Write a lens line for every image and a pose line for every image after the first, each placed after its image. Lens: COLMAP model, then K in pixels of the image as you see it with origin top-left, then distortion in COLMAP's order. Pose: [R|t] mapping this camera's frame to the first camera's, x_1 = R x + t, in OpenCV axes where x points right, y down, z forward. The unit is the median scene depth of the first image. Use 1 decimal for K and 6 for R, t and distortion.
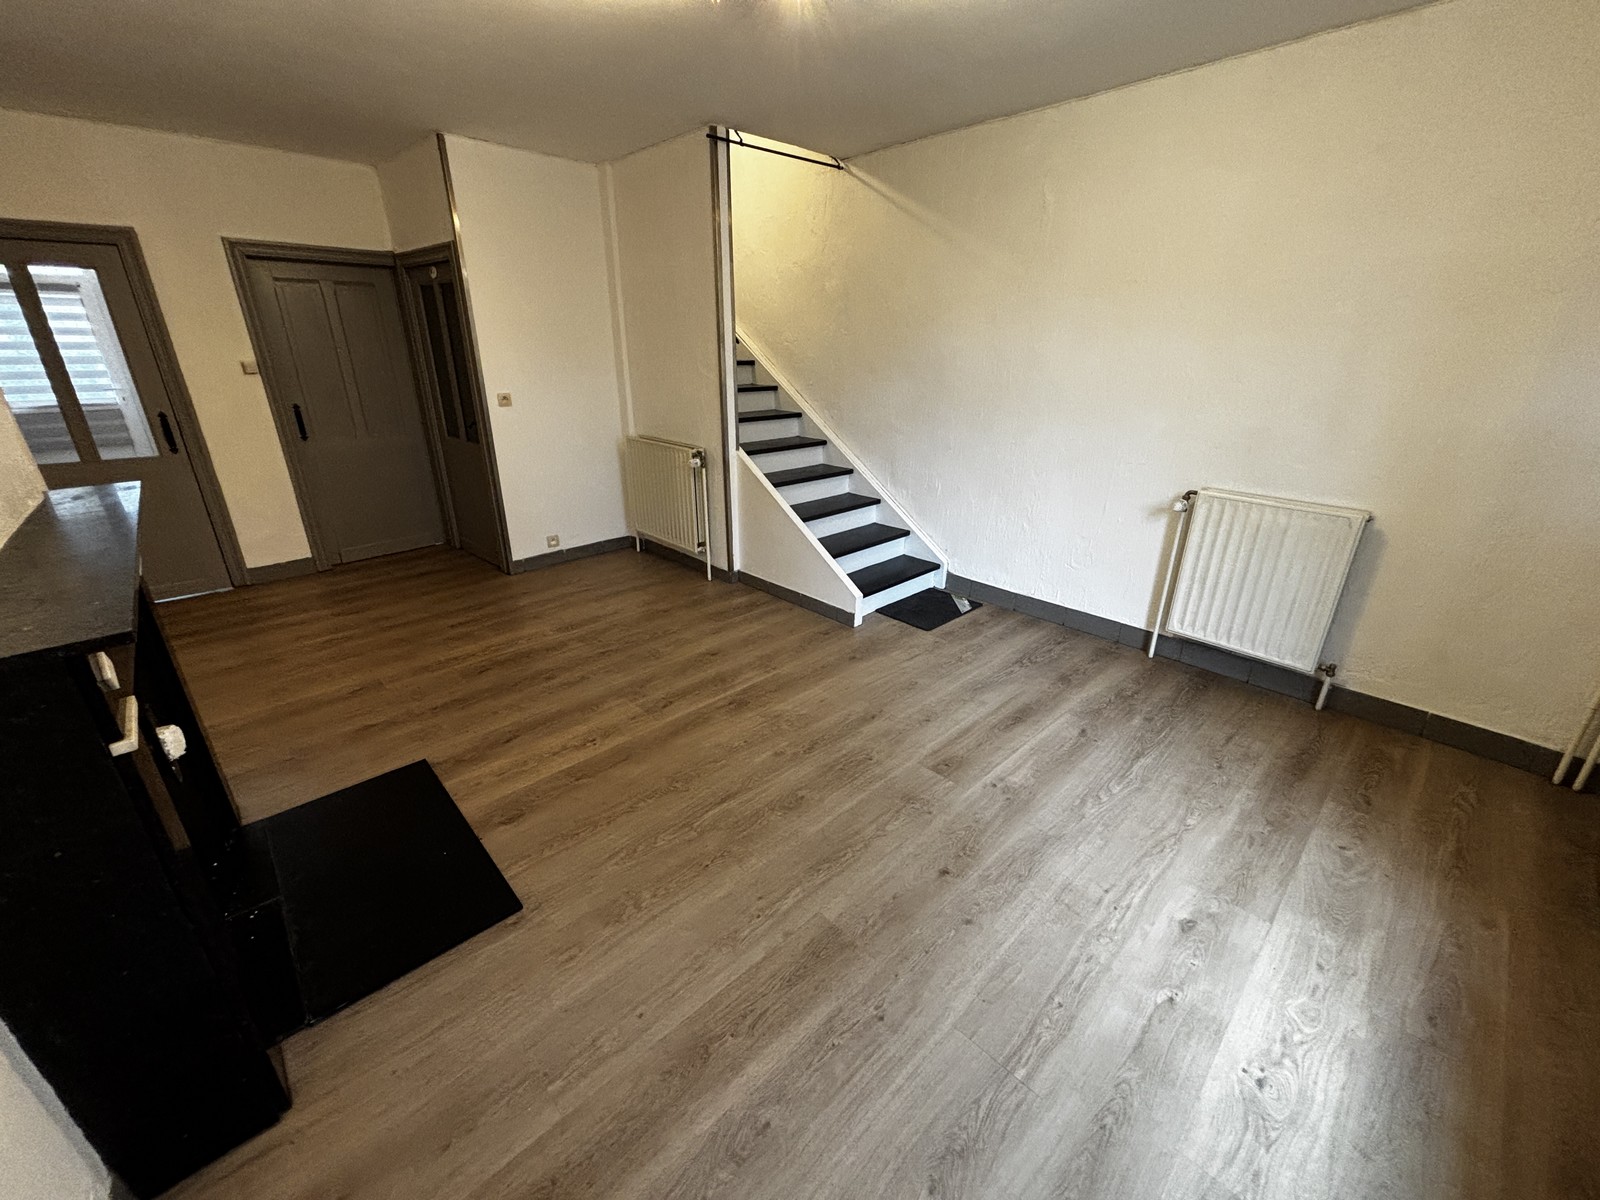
lens RADIAL K [[642.6, 0, 800.0], [0, 642.6, 600.0], [0, 0, 1]] dist [-0.000527, 0.000288]
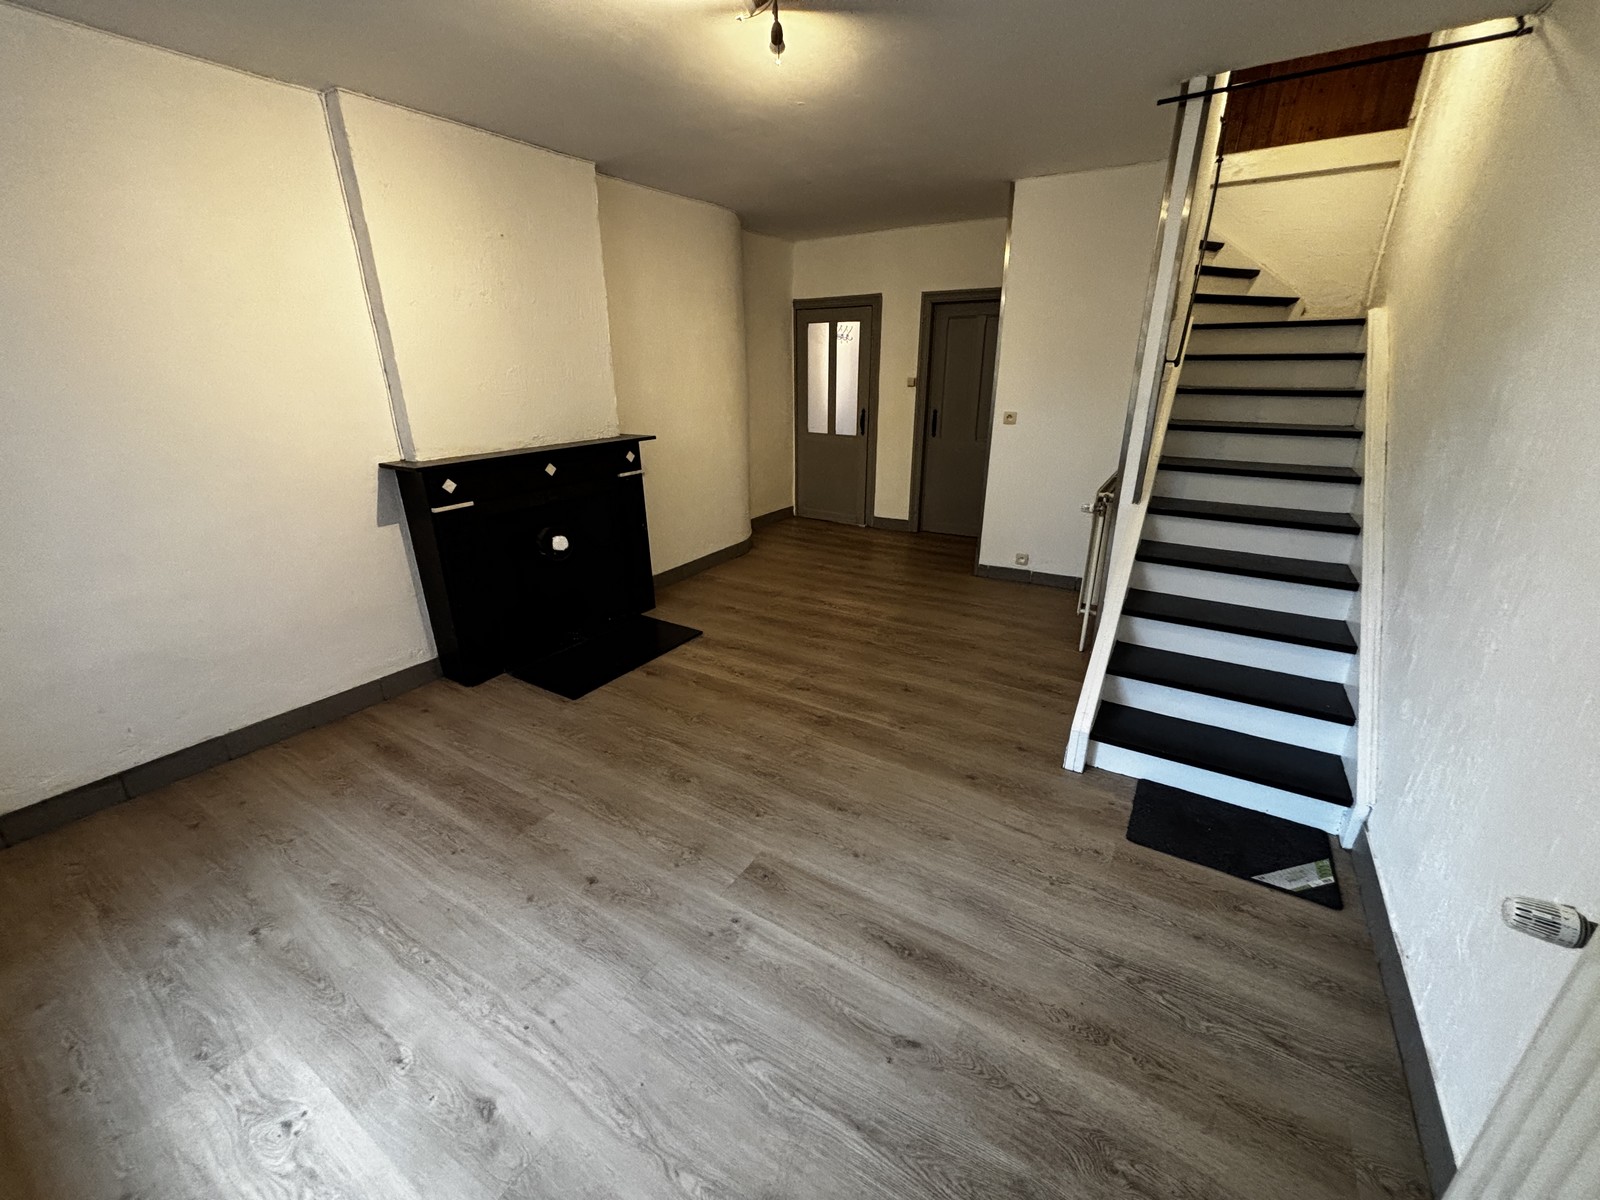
lens RADIAL K [[651.5, 0, 800.0], [0, 651.5, 600.0], [0, 0, 1]] dist [-0.000285, -0.000082]
pose [[0.240077, 0.330309, -0.912830, 0.924257], [-0.353502, 0.905515, 0.234690, -0.287546], [0.904101, 0.266344, 0.334158, 0.695265]]
